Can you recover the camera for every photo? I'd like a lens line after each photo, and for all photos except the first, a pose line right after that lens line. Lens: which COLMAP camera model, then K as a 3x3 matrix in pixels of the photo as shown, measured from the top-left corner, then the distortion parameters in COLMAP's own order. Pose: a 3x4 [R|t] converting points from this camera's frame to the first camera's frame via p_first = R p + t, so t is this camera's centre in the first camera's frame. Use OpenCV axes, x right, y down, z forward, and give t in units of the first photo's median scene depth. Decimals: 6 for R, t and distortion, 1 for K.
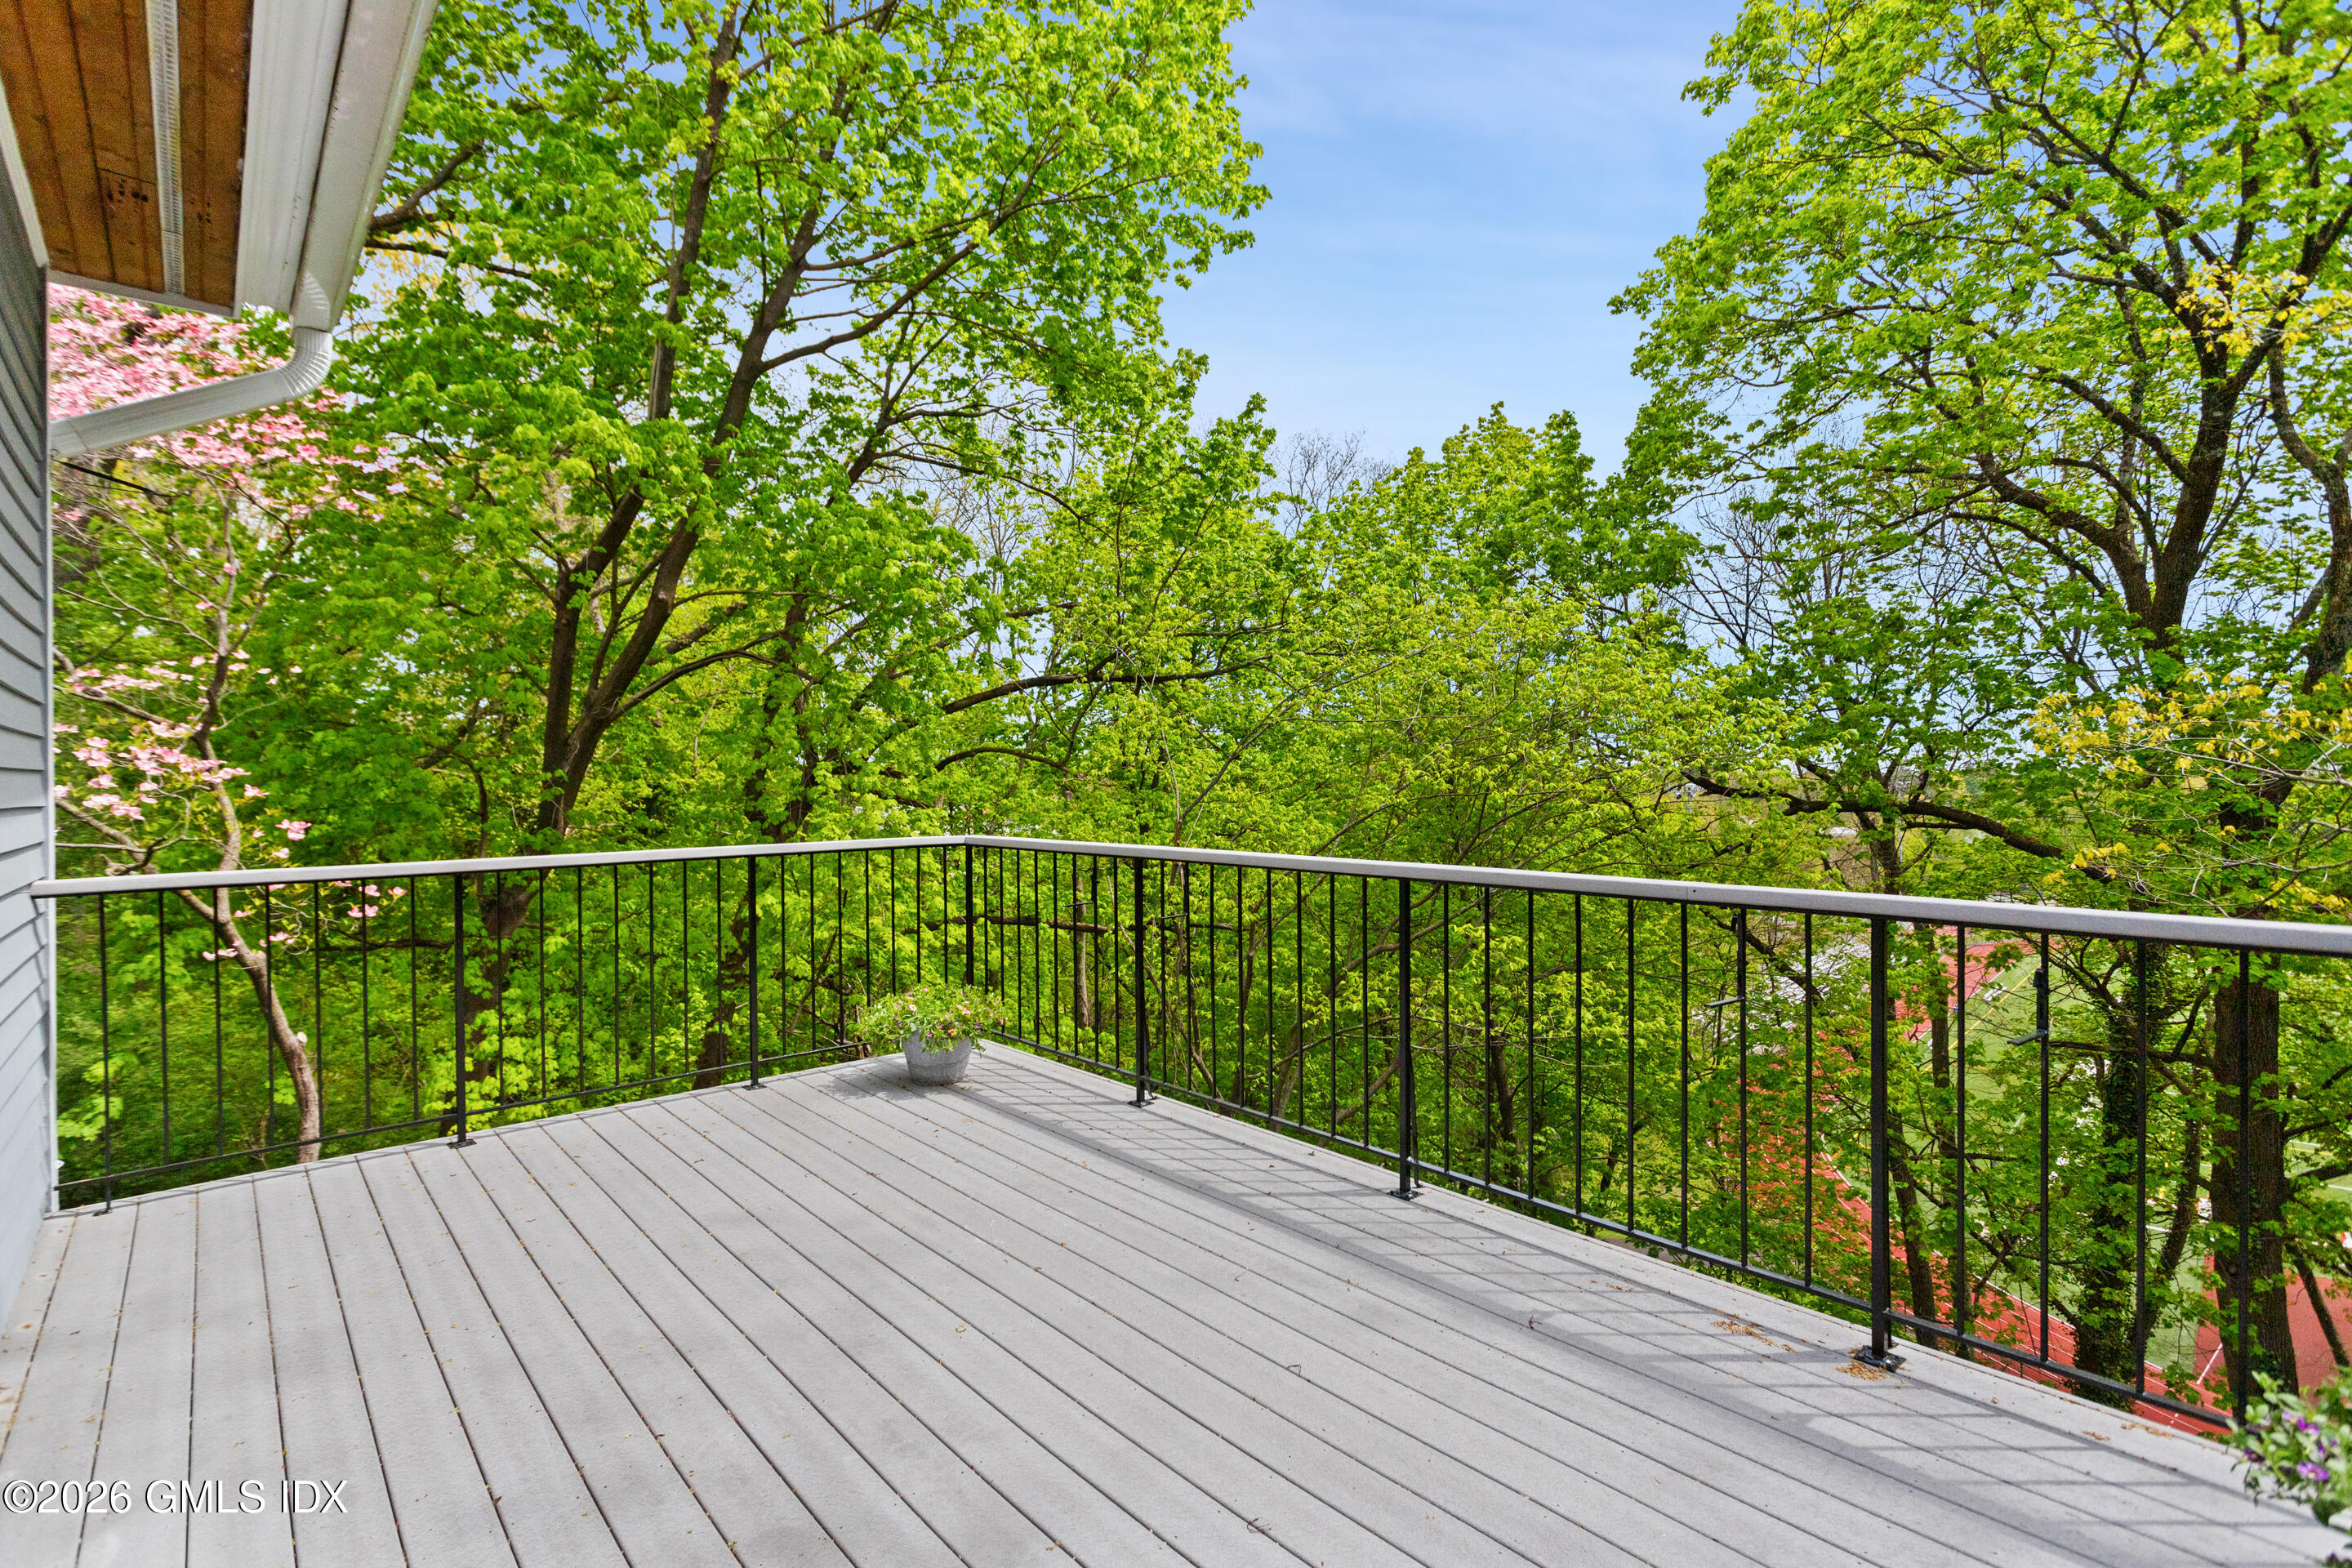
lens RADIAL K [[1126.1, 0, 1194.2], [0, 1126.1, 785.2], [0, 0, 1]] dist [0.001405, 0.001139]
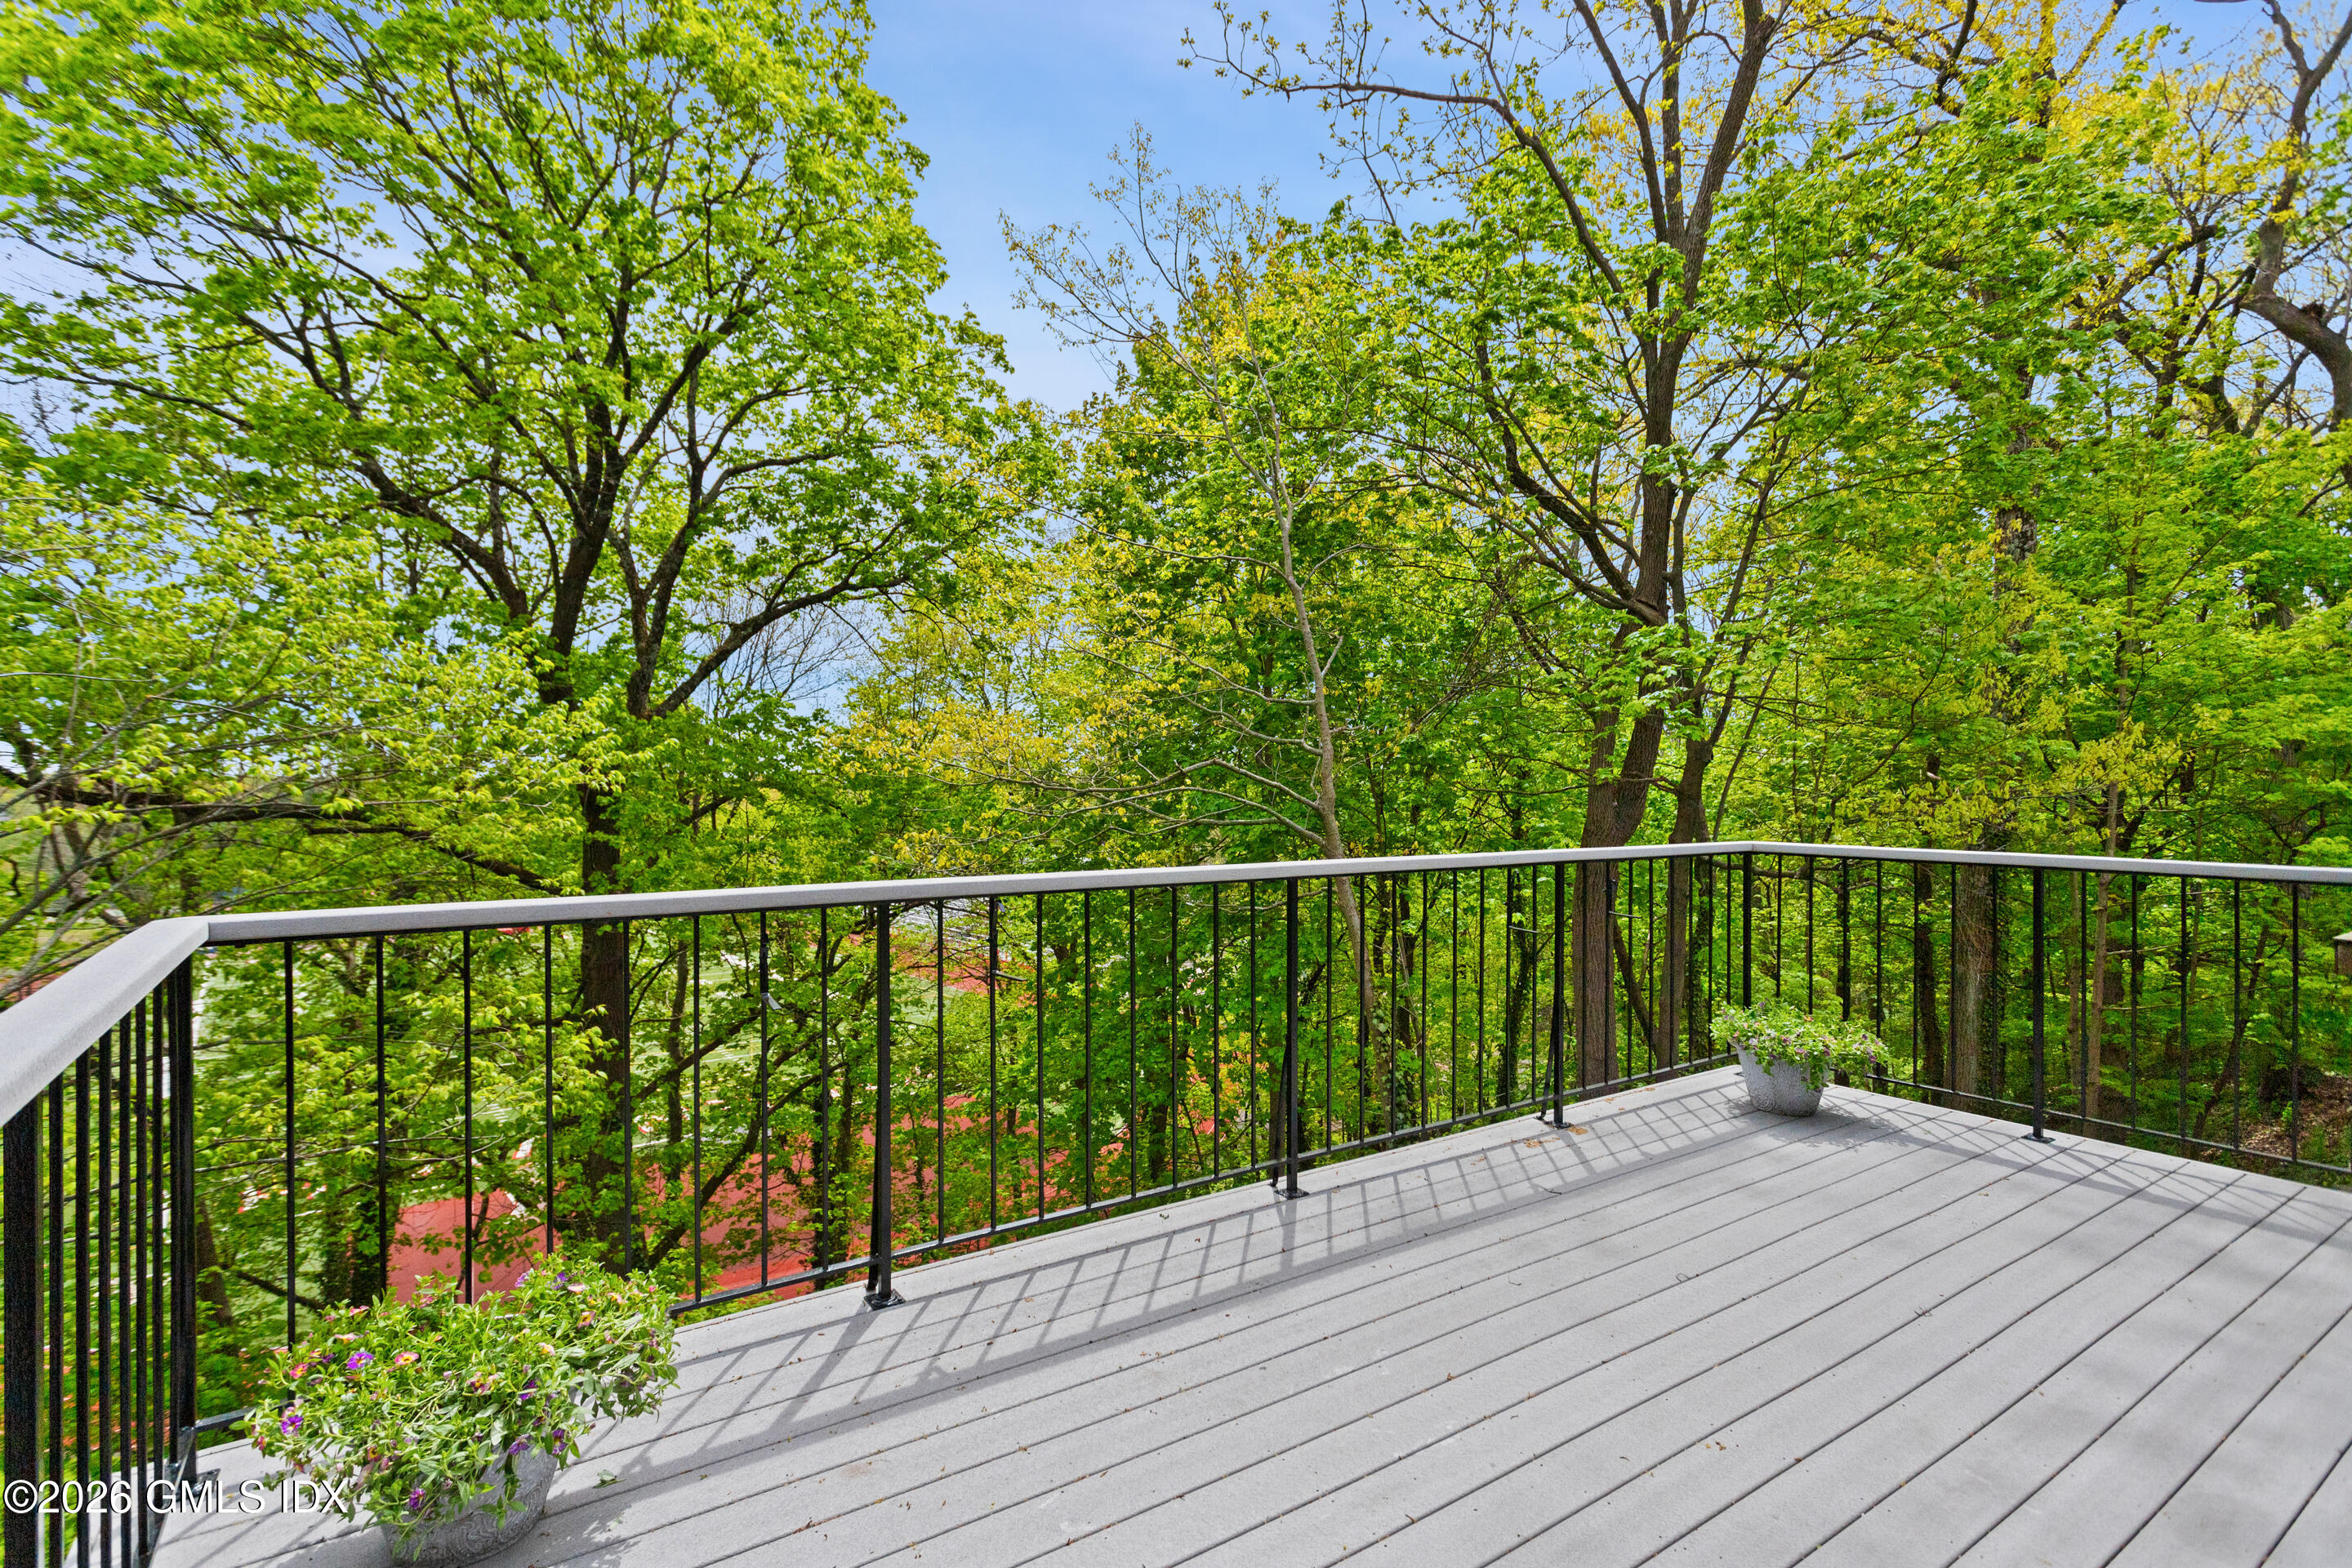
lens RADIAL K [[1126.1, 0, 1188.9], [0, 1126.1, 783.0], [0, 0, 1]] dist [0.001405, 0.001139]
pose [[0.127524, 0.006538, 0.991814, -0.783358], [0.008447, 0.999935, -0.007678, 0.013843], [-0.991800, 0.009357, 0.127460, 0.947073]]
